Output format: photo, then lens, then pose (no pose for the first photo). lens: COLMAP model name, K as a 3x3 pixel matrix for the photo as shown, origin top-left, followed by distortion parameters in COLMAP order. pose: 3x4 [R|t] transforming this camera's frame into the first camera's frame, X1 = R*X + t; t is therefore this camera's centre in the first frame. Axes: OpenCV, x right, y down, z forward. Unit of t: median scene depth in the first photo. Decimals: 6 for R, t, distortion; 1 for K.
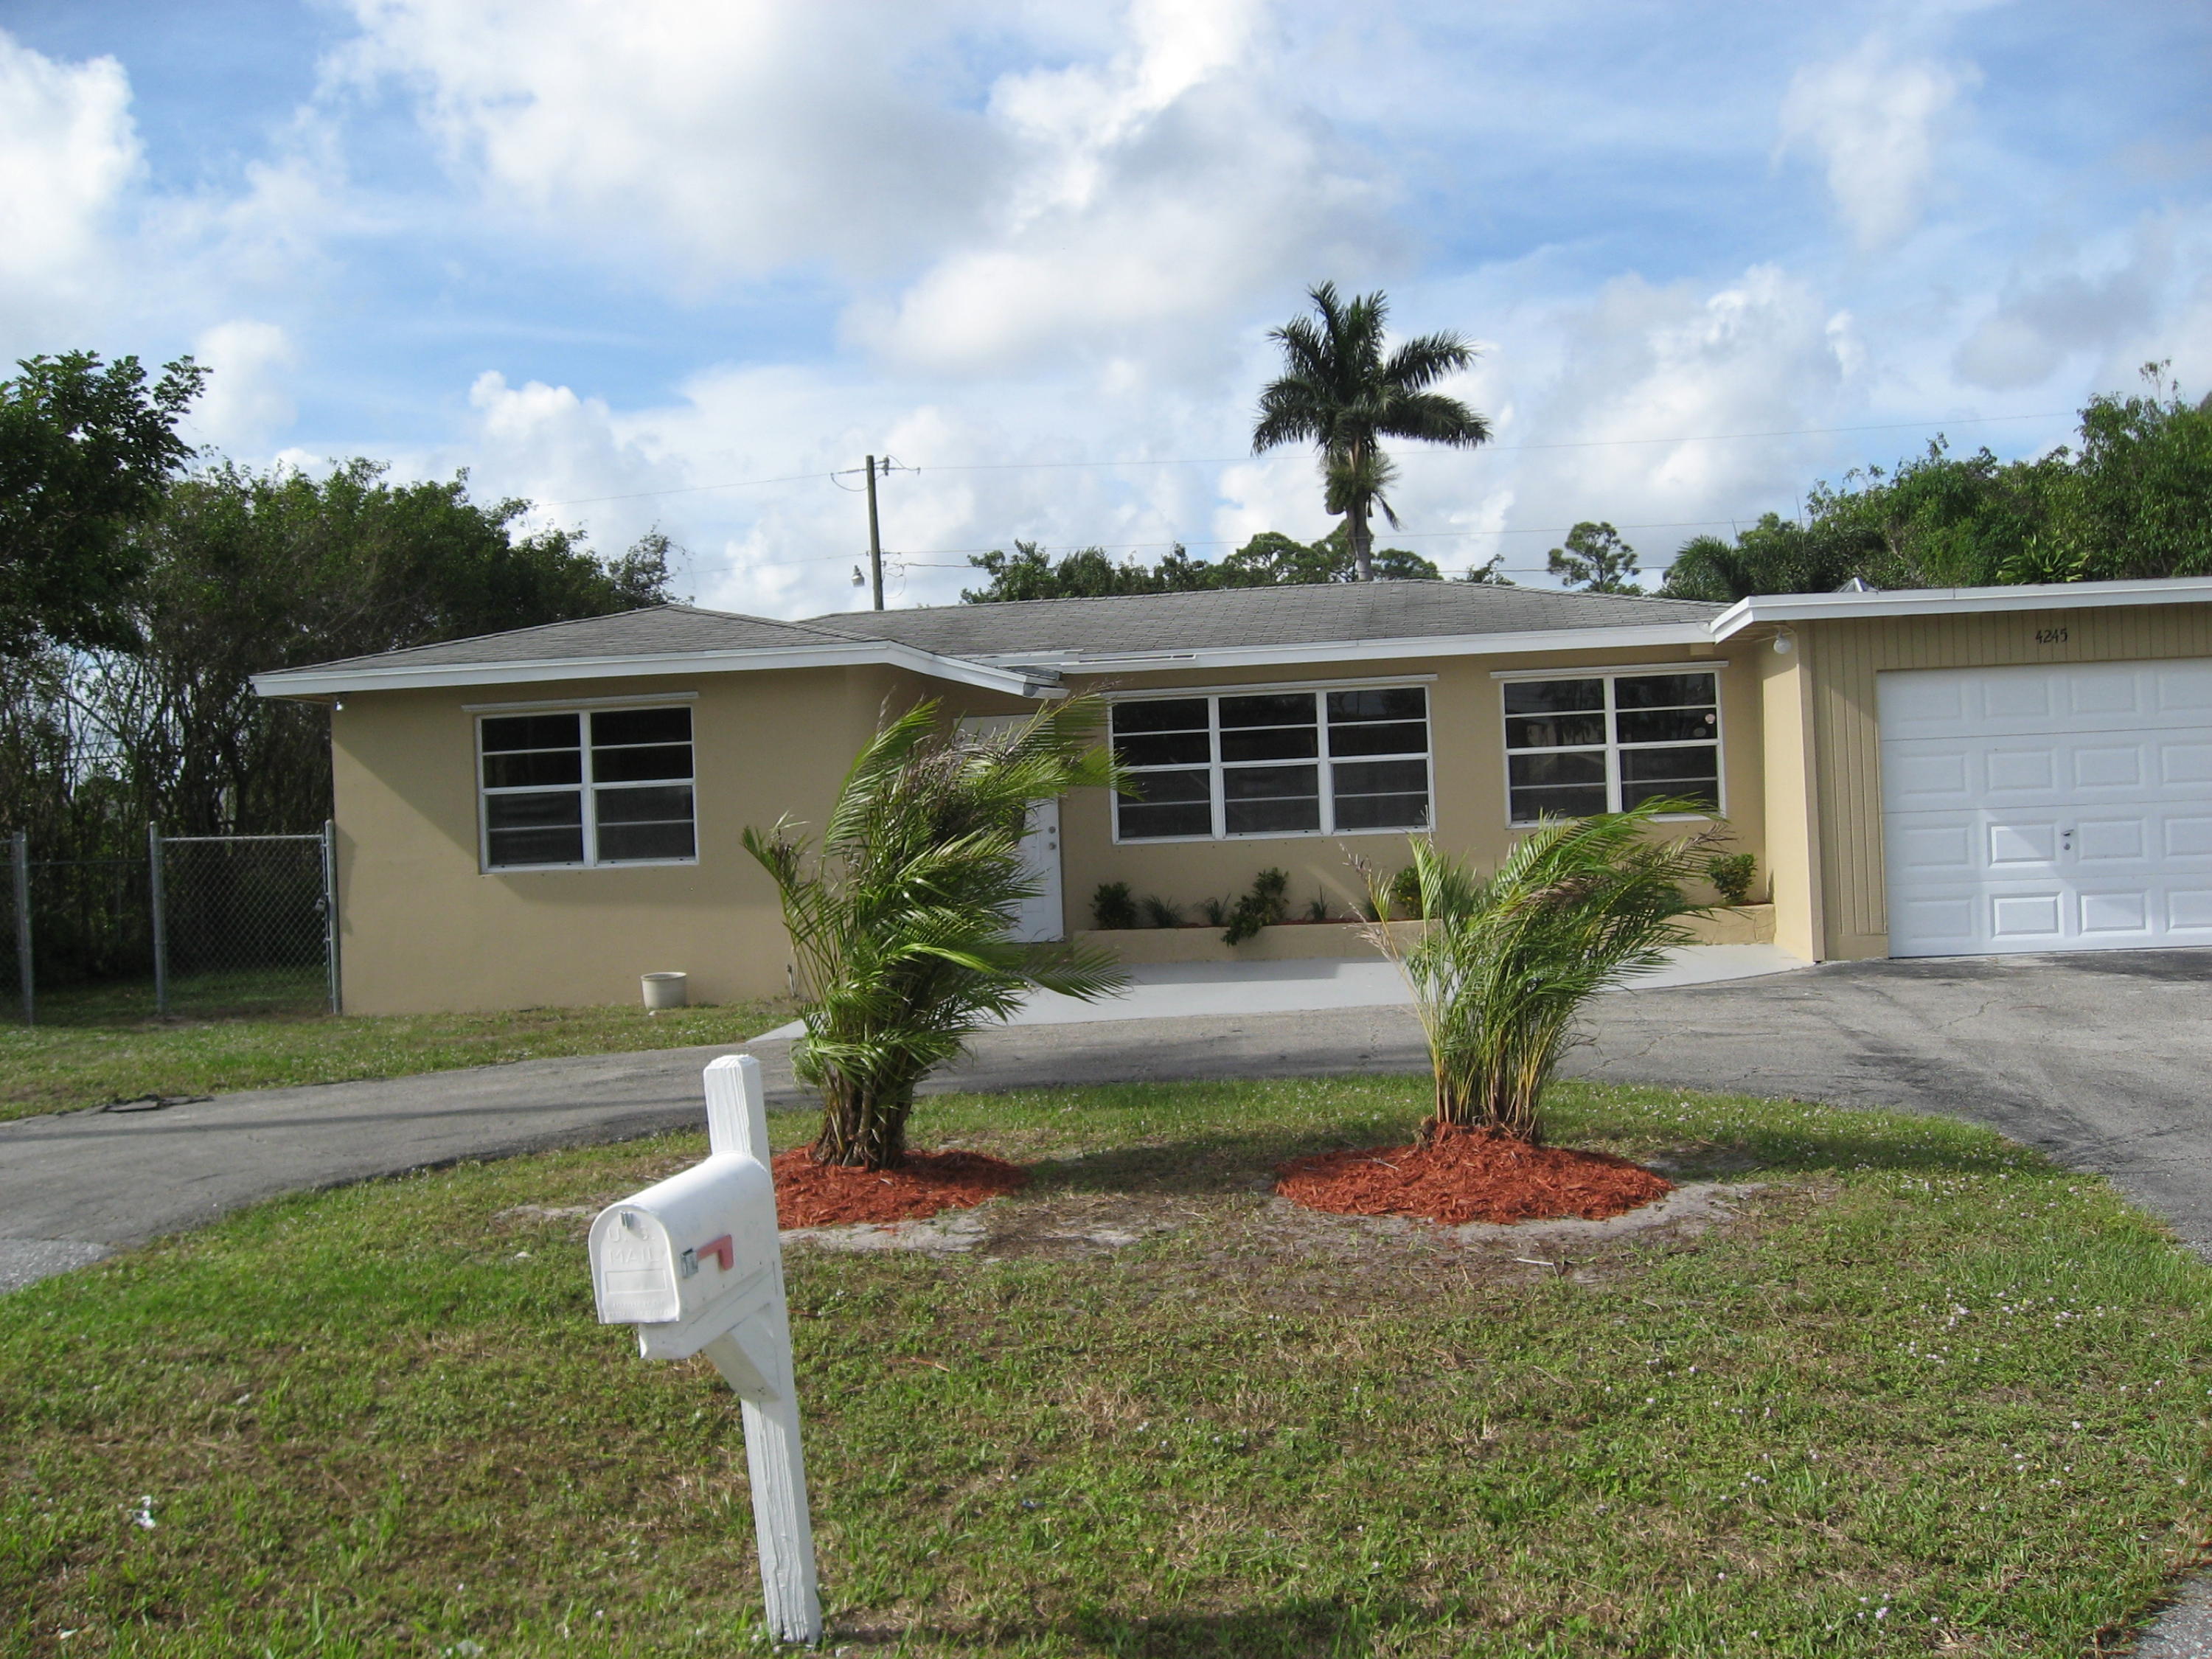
lens RADIAL K [[2246.6, 0, 1102.6], [0, 2246.6, 819.1], [0, 0, 1]] dist [-0.143226, 0.107605]
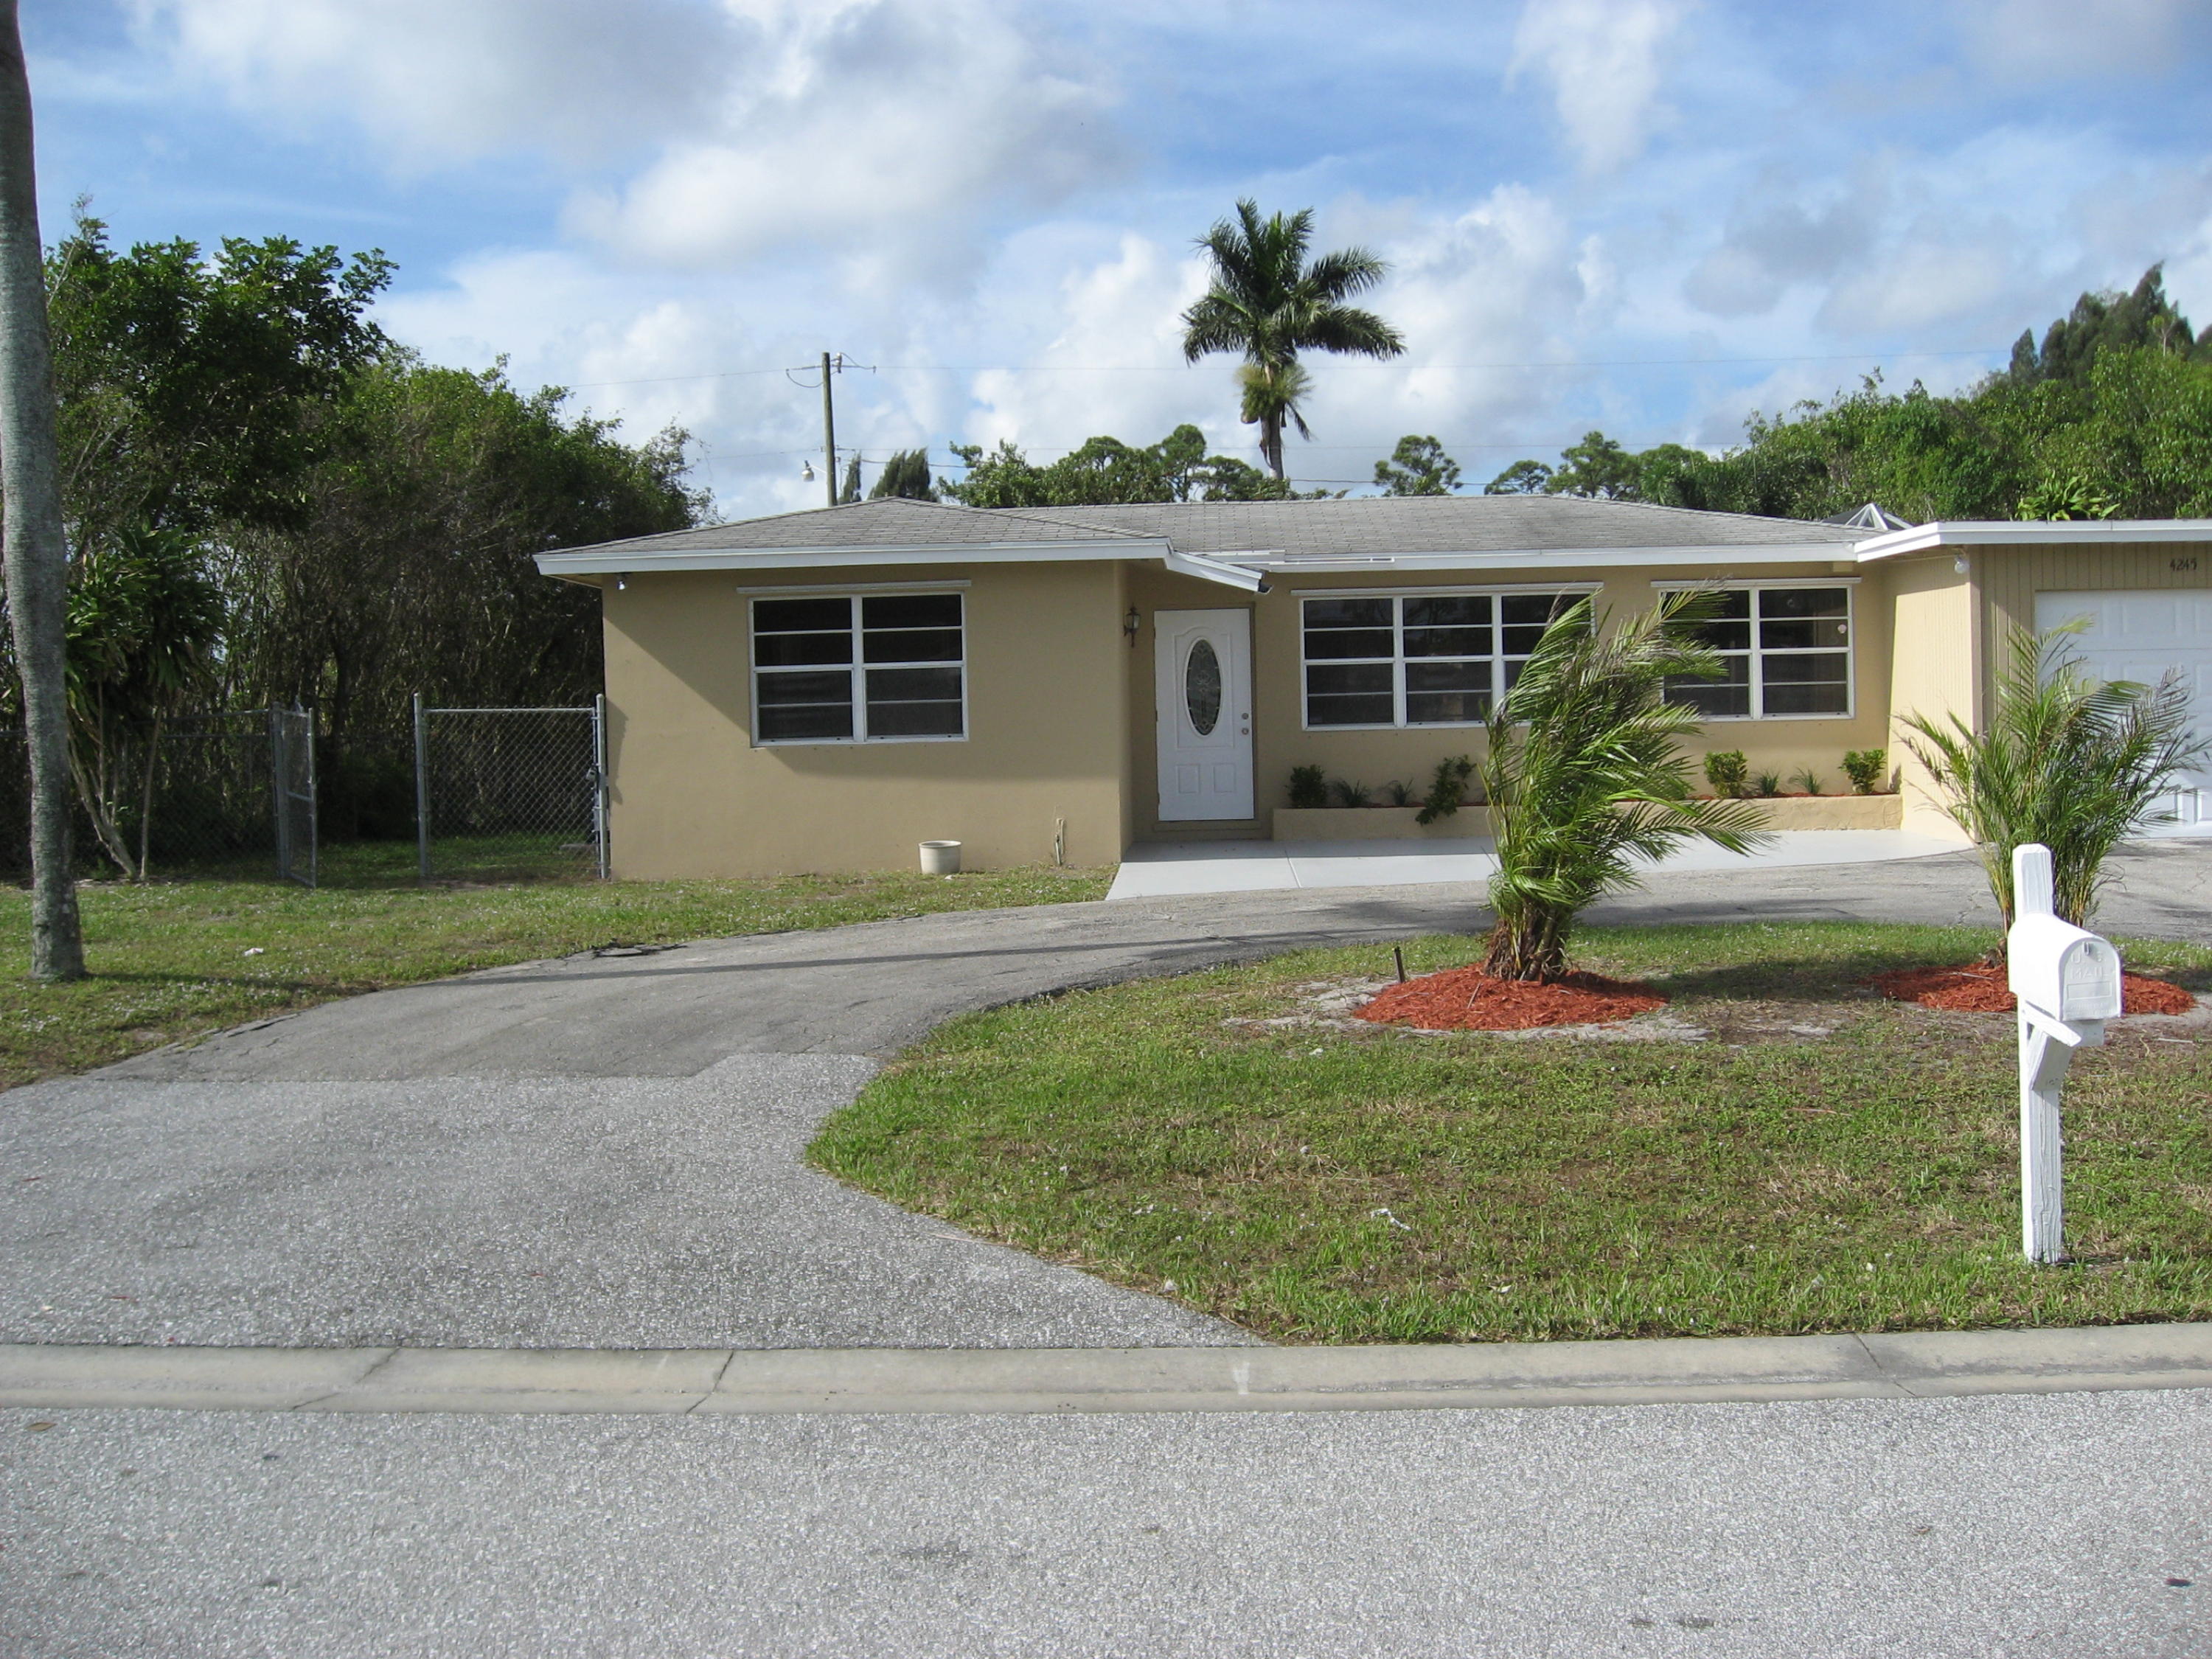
lens RADIAL K [[2246.6, 0, 1102.6], [0, 2246.6, 819.1], [0, 0, 1]] dist [-0.143226, 0.107605]
pose [[0.994541, 0.013207, 0.103512, -0.206476], [-0.017692, 0.998938, 0.042533, 0.009650], [-0.102840, -0.044133, 0.993718, -0.072843]]
